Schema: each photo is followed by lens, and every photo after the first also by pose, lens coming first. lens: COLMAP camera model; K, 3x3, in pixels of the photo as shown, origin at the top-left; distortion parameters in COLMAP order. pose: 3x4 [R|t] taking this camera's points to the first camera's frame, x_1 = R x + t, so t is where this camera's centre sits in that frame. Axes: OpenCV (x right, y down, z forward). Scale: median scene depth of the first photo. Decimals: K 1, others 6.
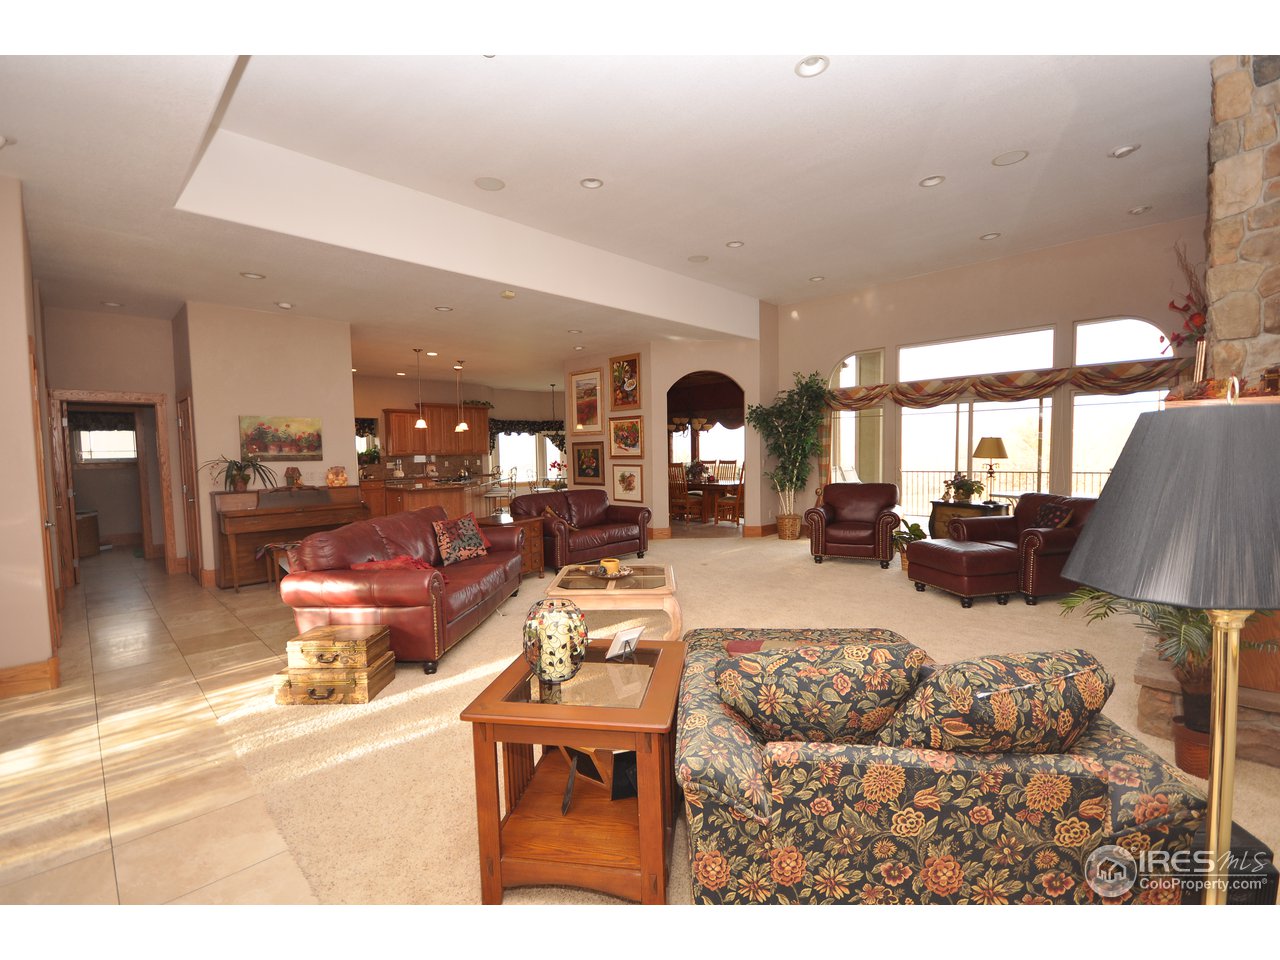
lens RADIAL K [[567.2, 0, 640.7], [0, 567.2, 483.2], [0, 0, 1]] dist [-0.001419, -0.002015]
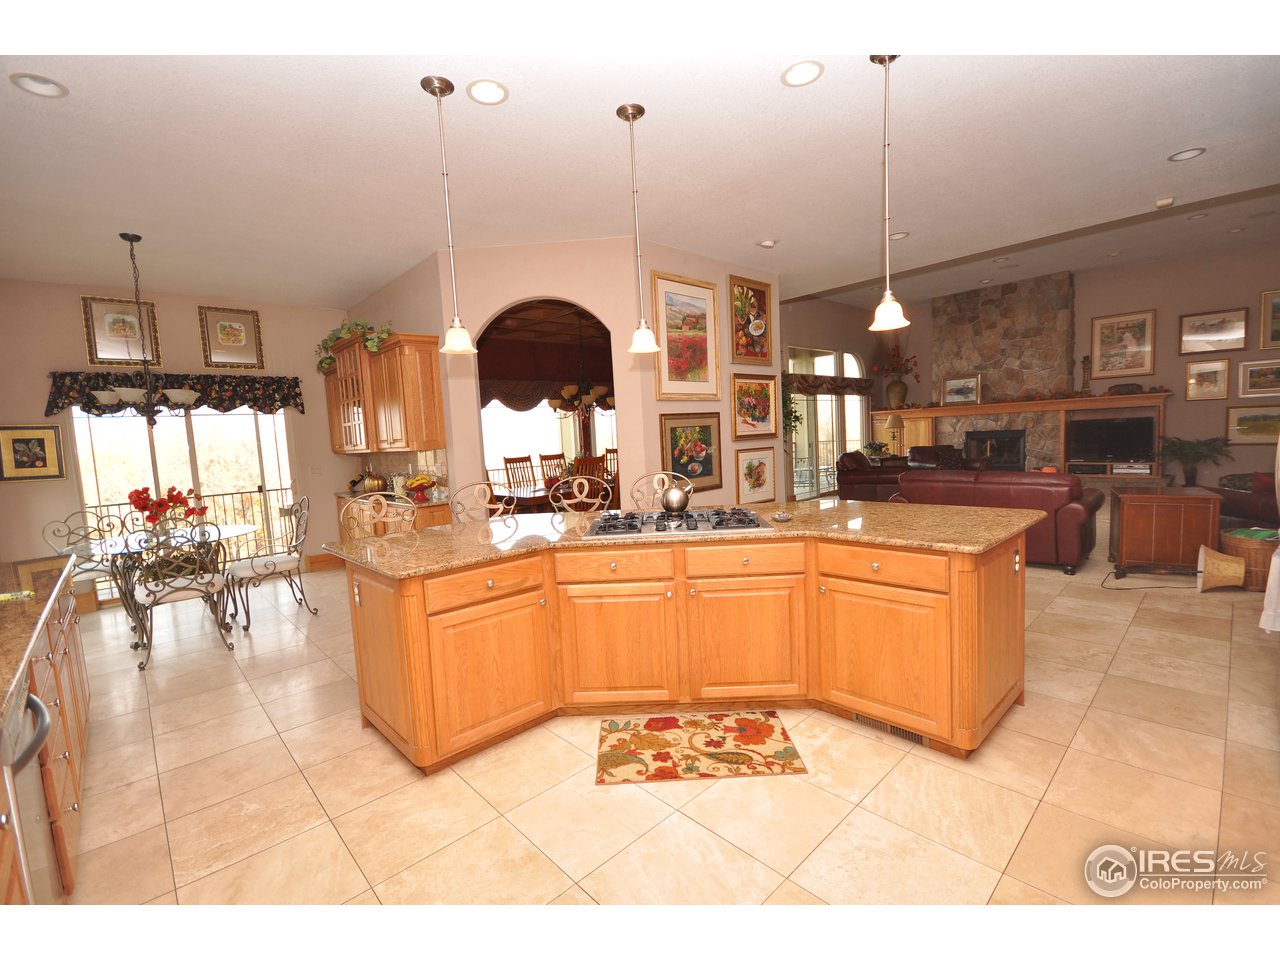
lens RADIAL K [[567.2, 0, 644.4], [0, 567.2, 483.9], [0, 0, 1]] dist [-0.001419, -0.002015]
pose [[0.022436, -0.074528, 0.996967, -0.672897], [0.111713, 0.991159, 0.071580, -0.052324], [-0.993487, 0.109768, 0.030564, 1.092786]]
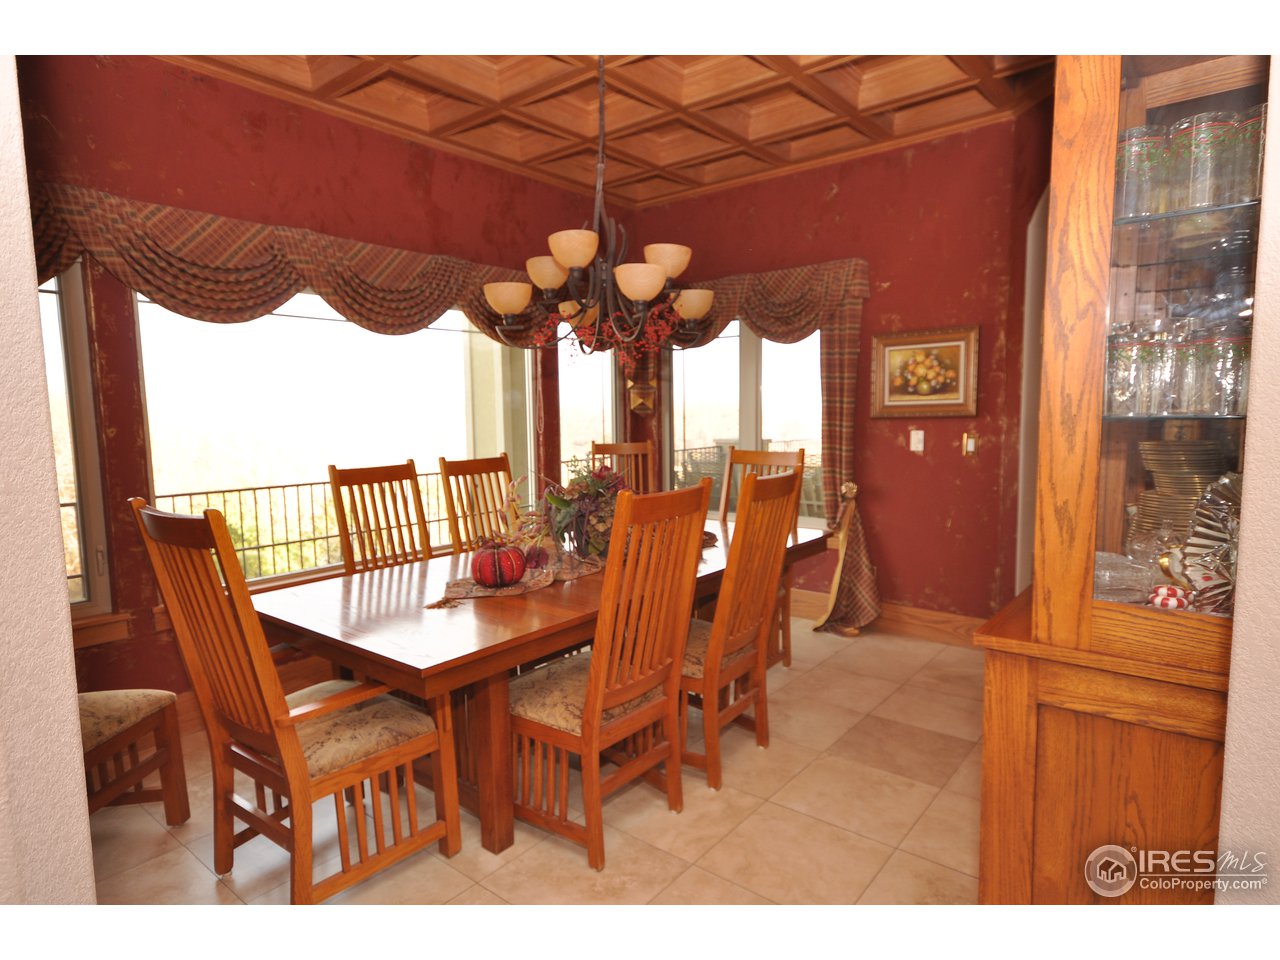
lens RADIAL K [[723.2, 0, 647.7], [0, 723.2, 481.1], [0, 0, 1]] dist [-0.018480, 0.000078]
pose [[-0.103628, -0.086067, 0.990885, -0.206638], [0.078481, 0.992435, 0.094410, -0.068261], [-0.991515, 0.087550, -0.096089, 1.201438]]
